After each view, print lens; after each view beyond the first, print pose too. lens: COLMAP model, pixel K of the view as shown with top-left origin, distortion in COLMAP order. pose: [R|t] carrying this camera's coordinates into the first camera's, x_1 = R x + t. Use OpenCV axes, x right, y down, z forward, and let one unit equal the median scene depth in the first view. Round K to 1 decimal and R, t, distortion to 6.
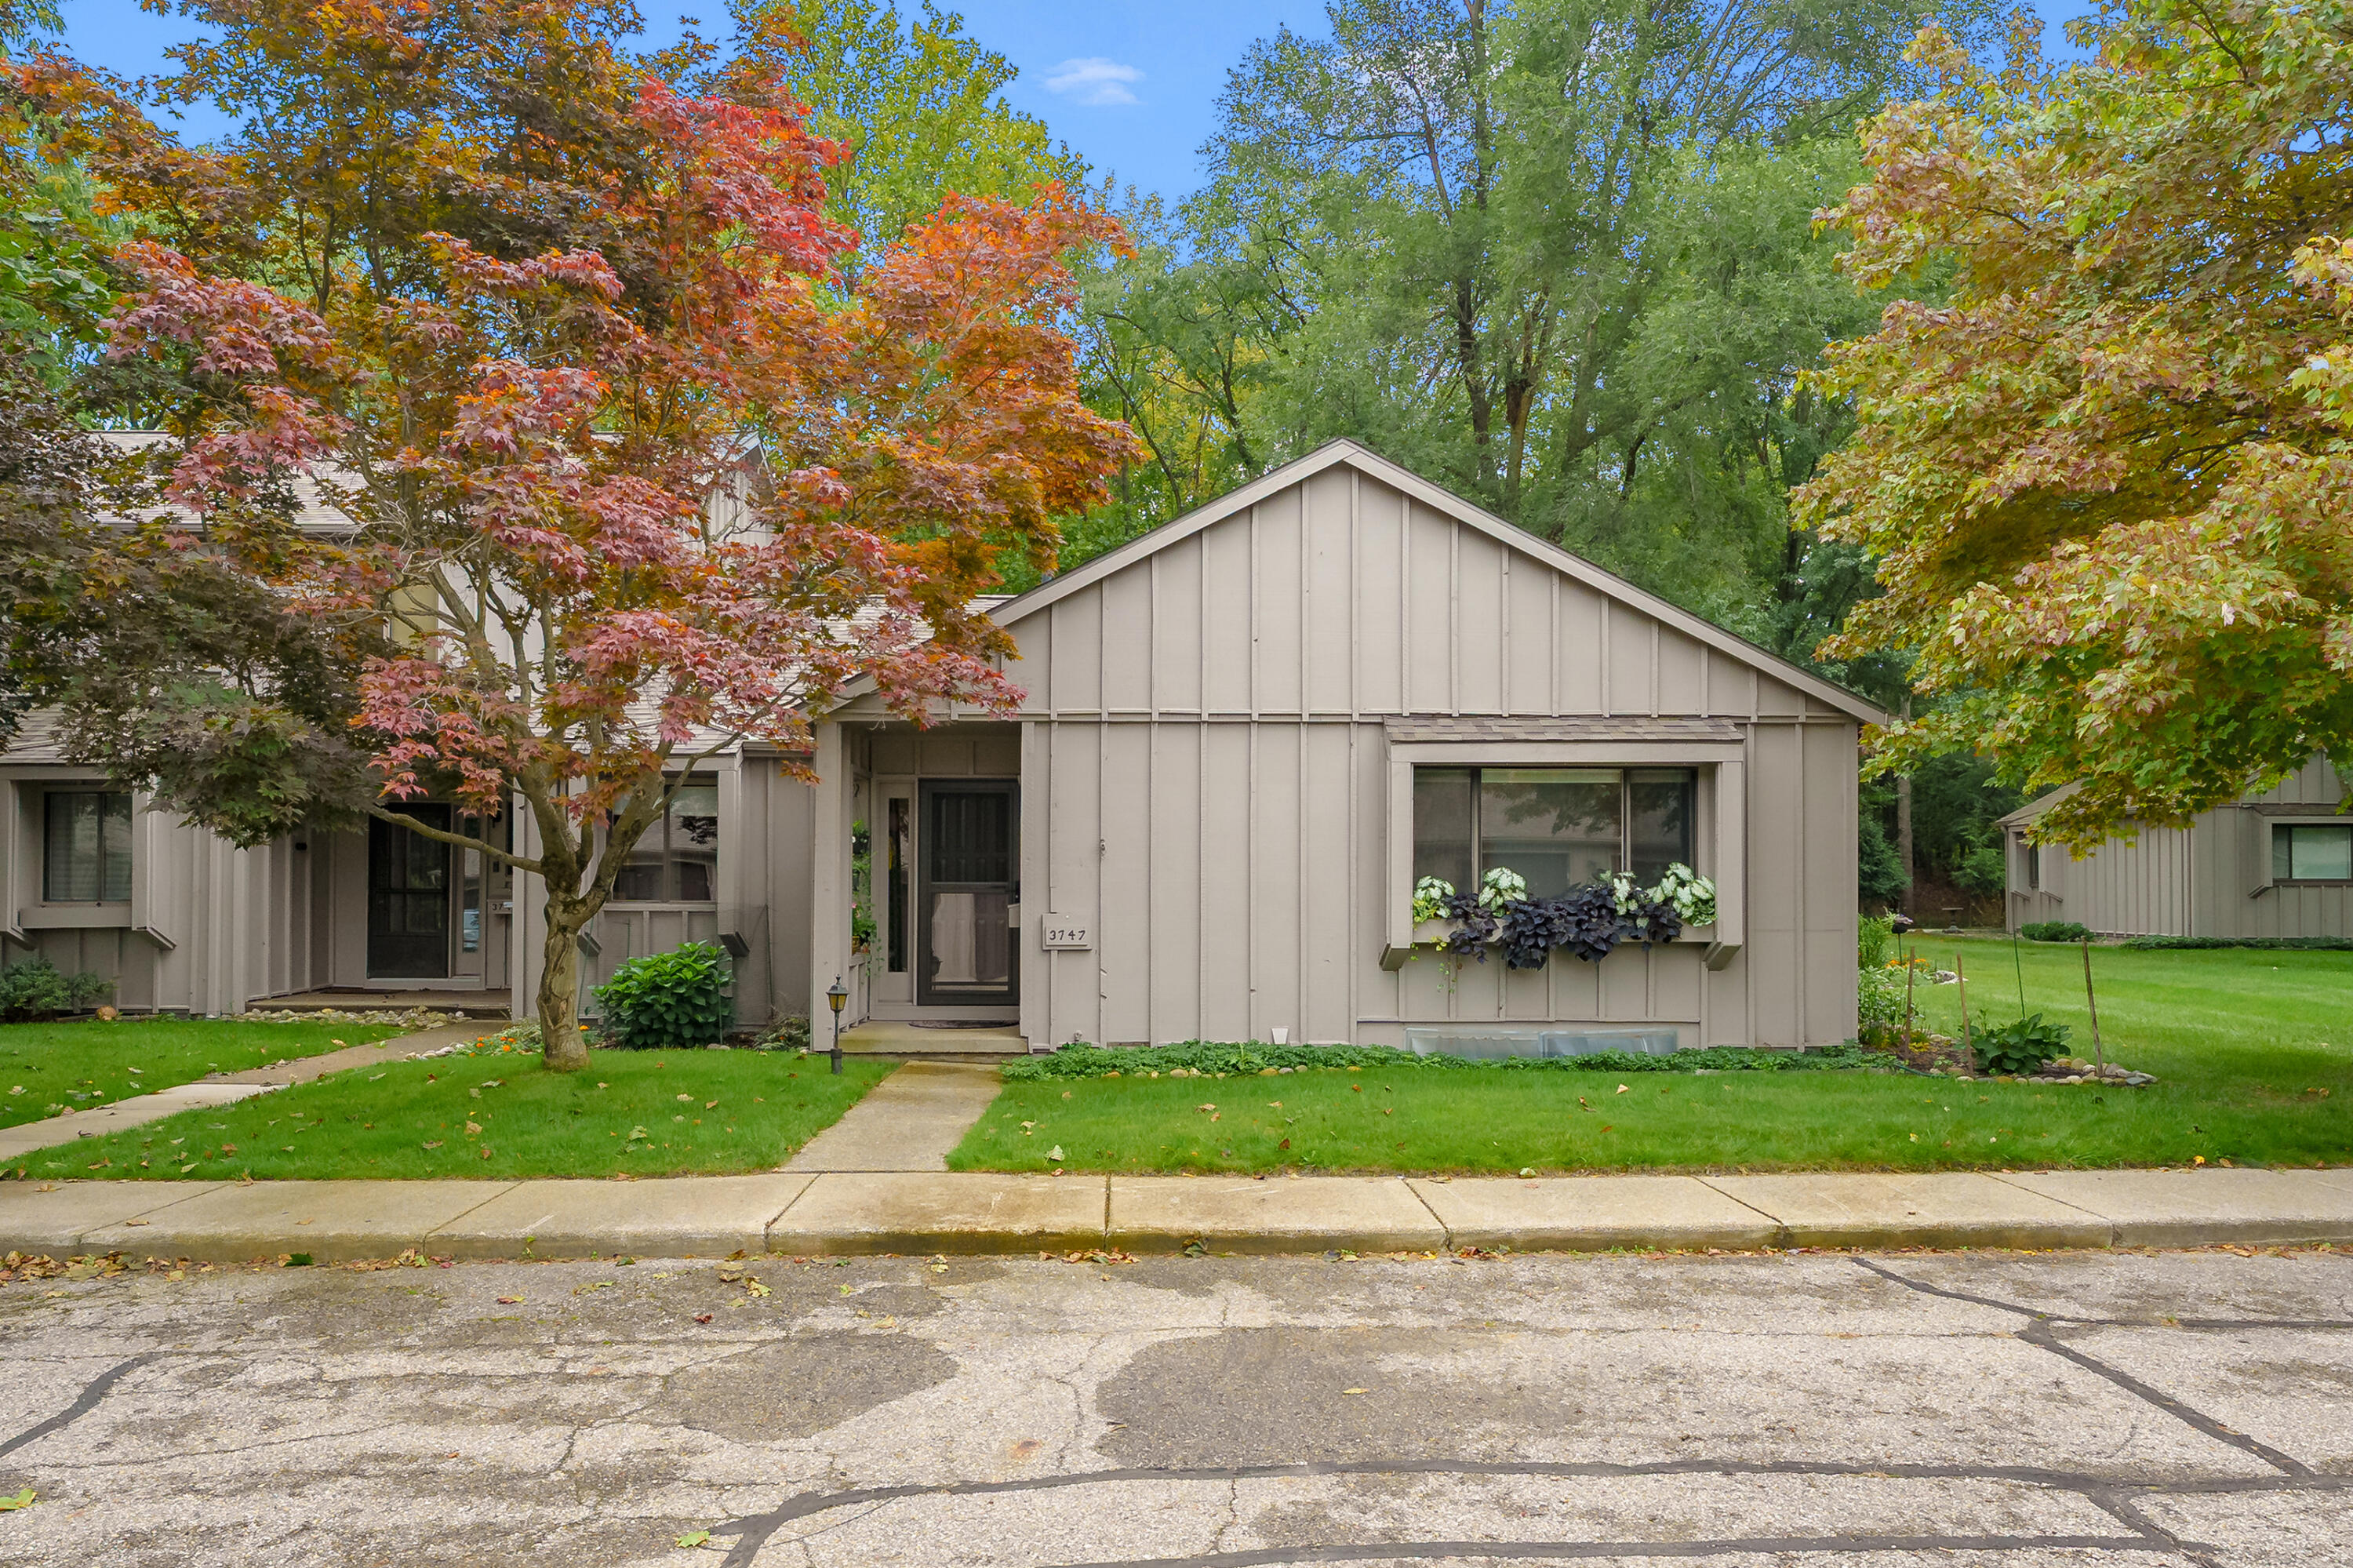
lens RADIAL K [[1479.9, 0, 1176.4], [0, 1479.9, 836.2], [0, 0, 1]] dist [-0.003426, -0.001129]
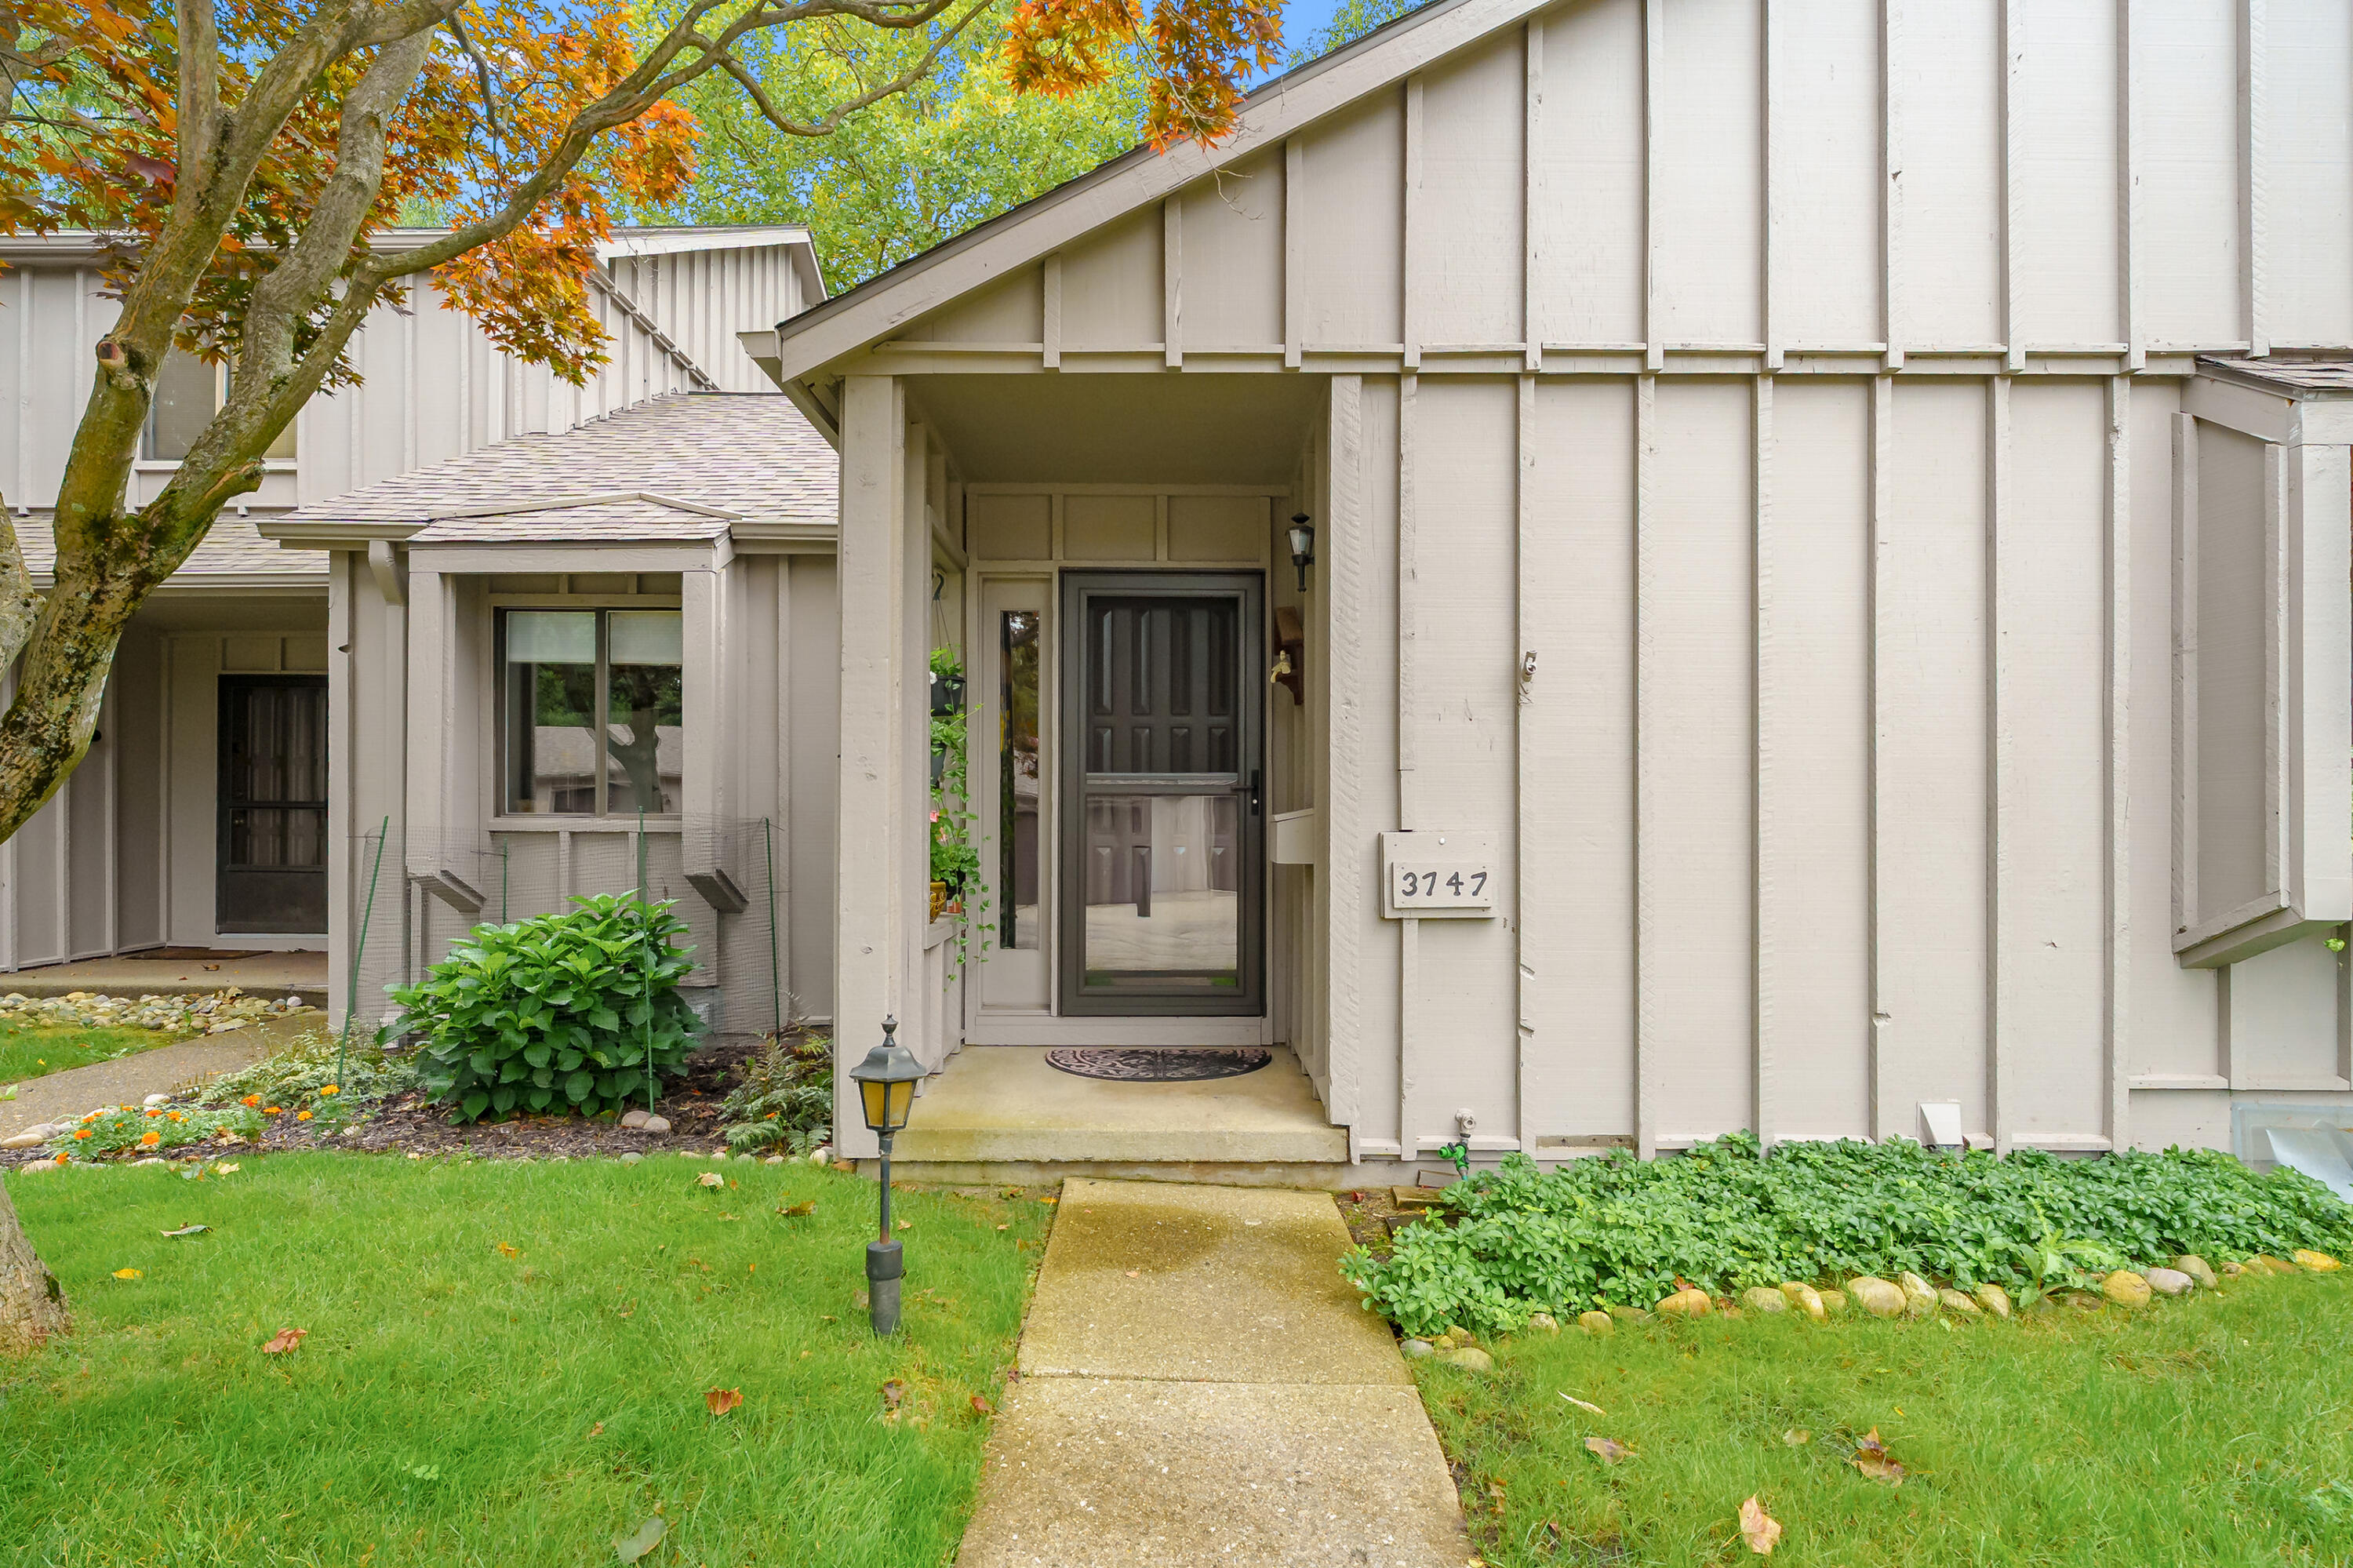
lens RADIAL K [[1216.8, 0, 1173.5], [0, 1216.8, 811.7], [0, 0, 1]] dist [-0.003567, -0.000268]
pose [[0.999881, 0.000379, -0.015437, -0.144714], [0.000012, 0.999679, 0.025333, 0.037667], [0.015441, -0.025331, 0.999560, 0.655421]]
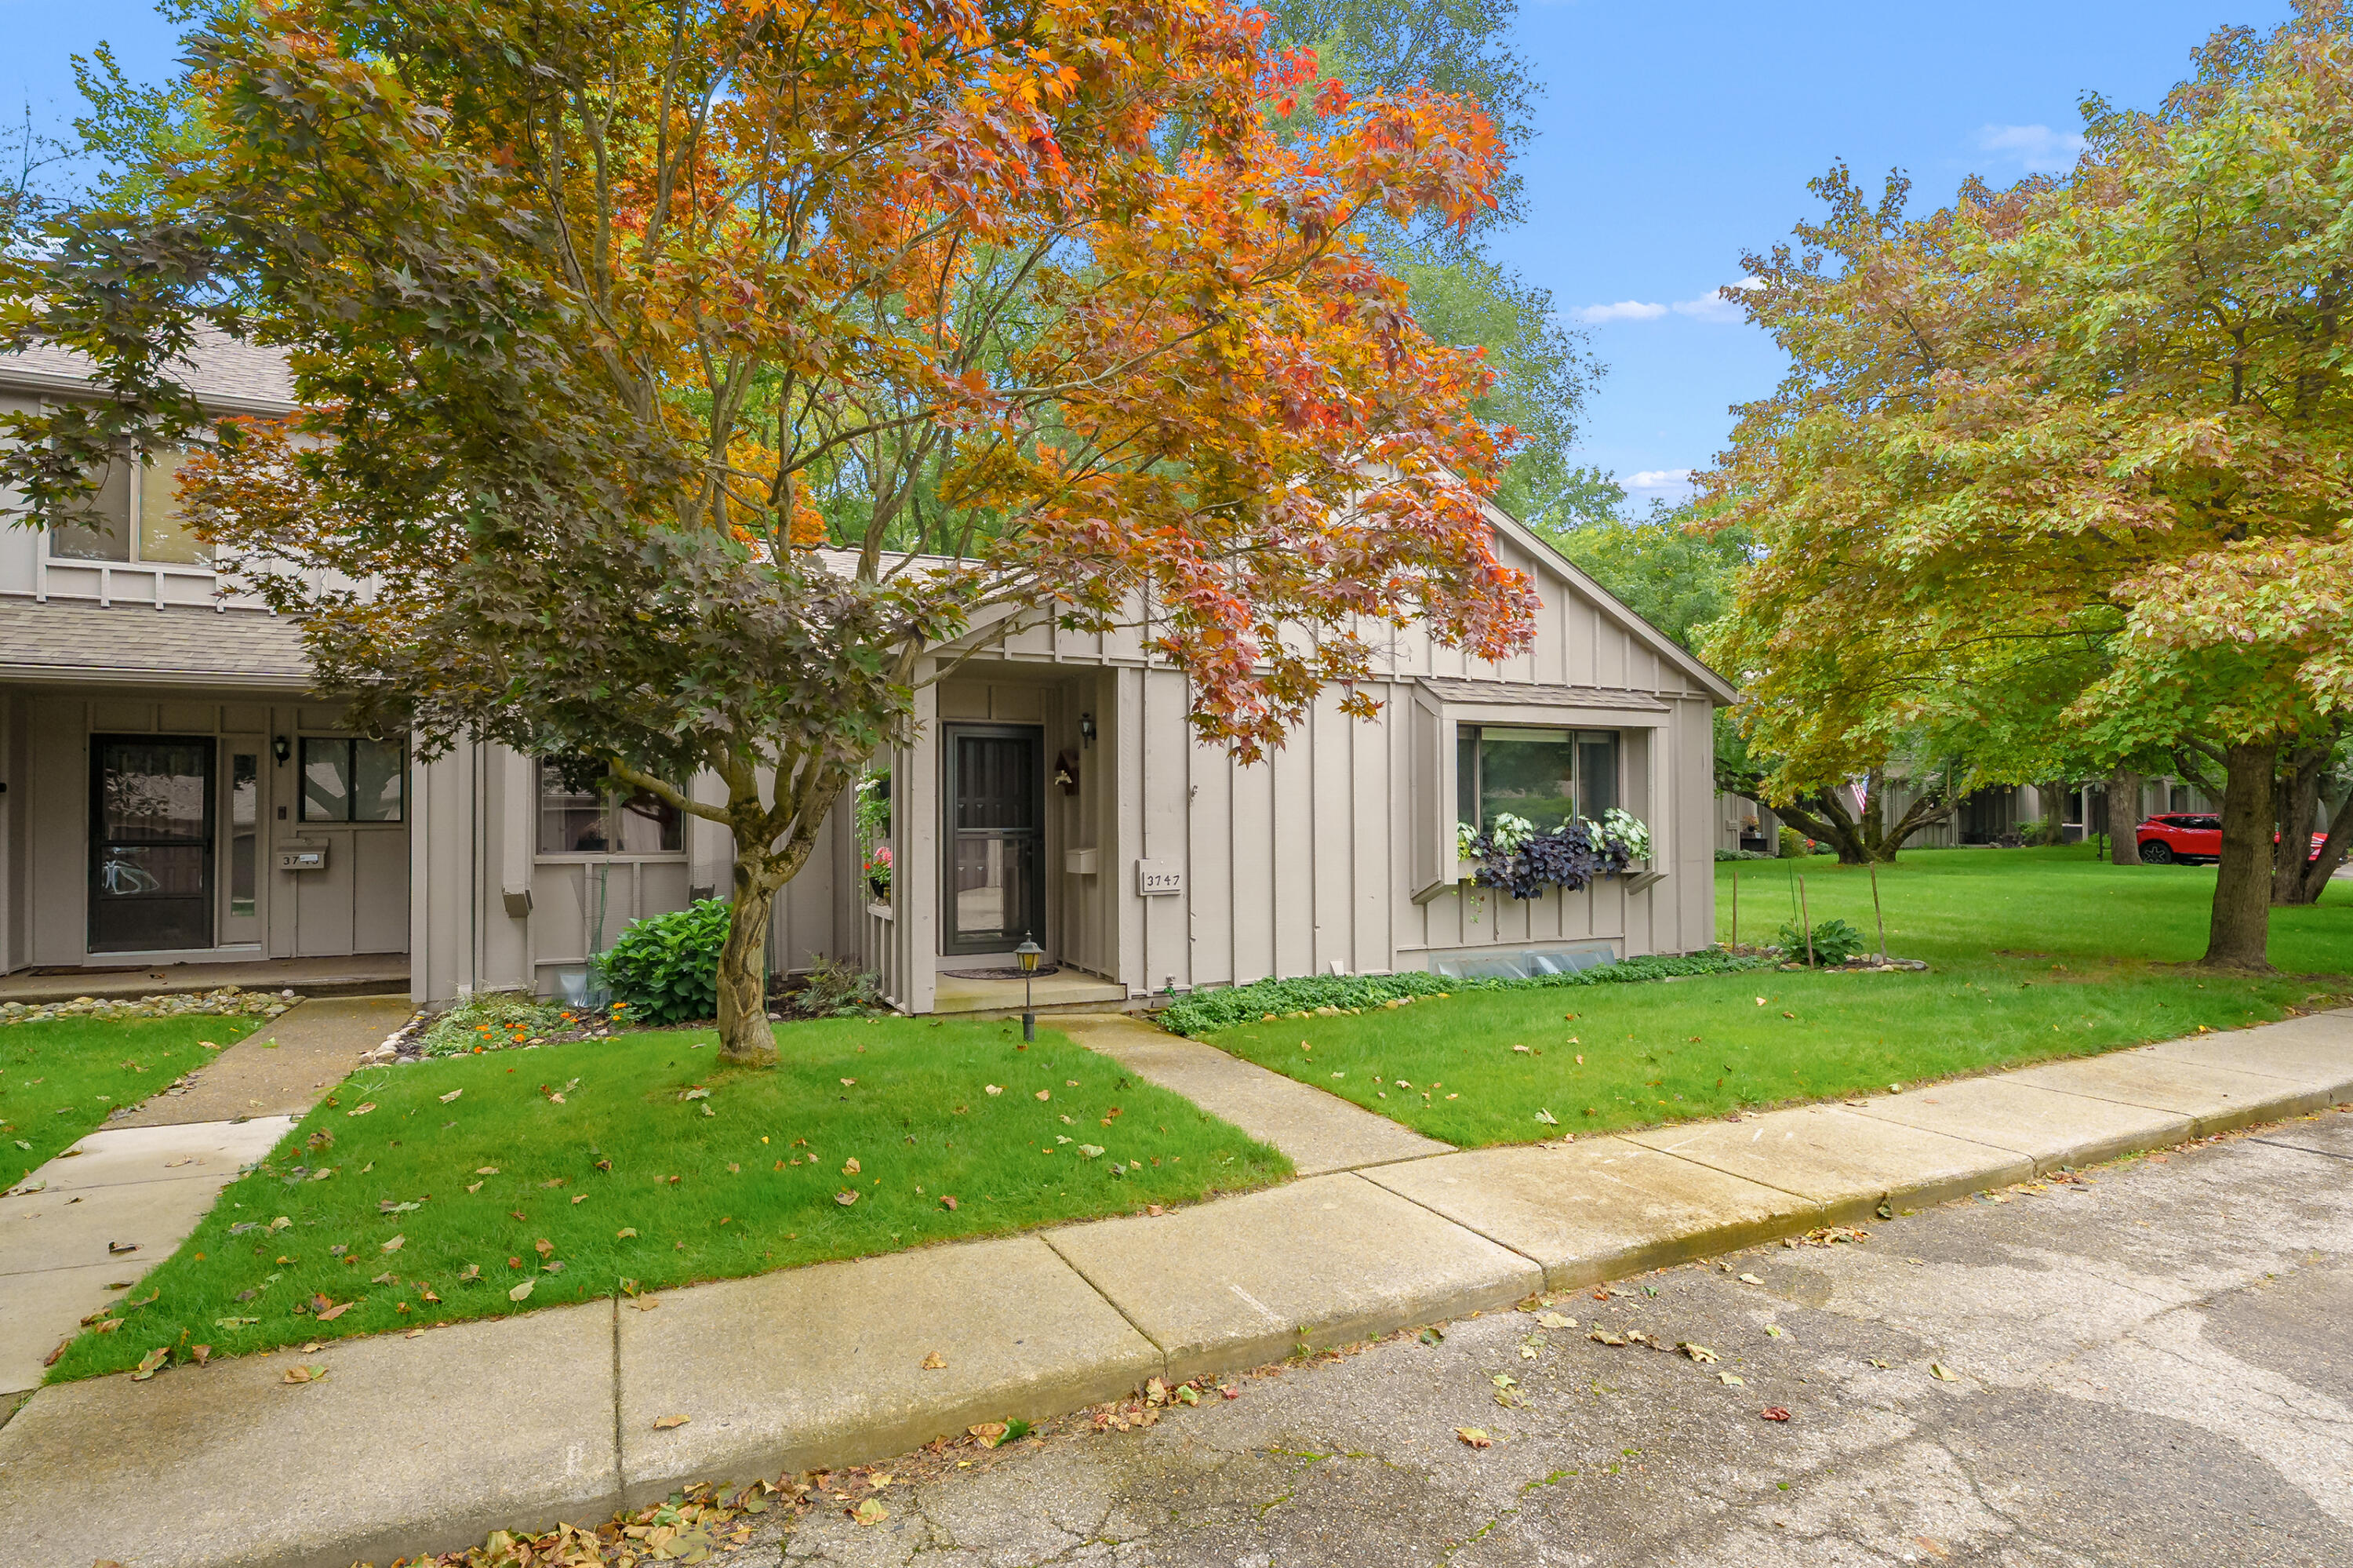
lens RADIAL K [[1163.8, 0, 1164.8], [0, 1163.8, 789.8], [0, 0, 1]] dist [-0.002872, 0.000115]
pose [[0.911115, 0.005869, 0.412111, -0.400285], [-0.007567, 0.999968, 0.002490, 0.002902], [-0.412083, -0.005387, 0.911130, 0.275481]]
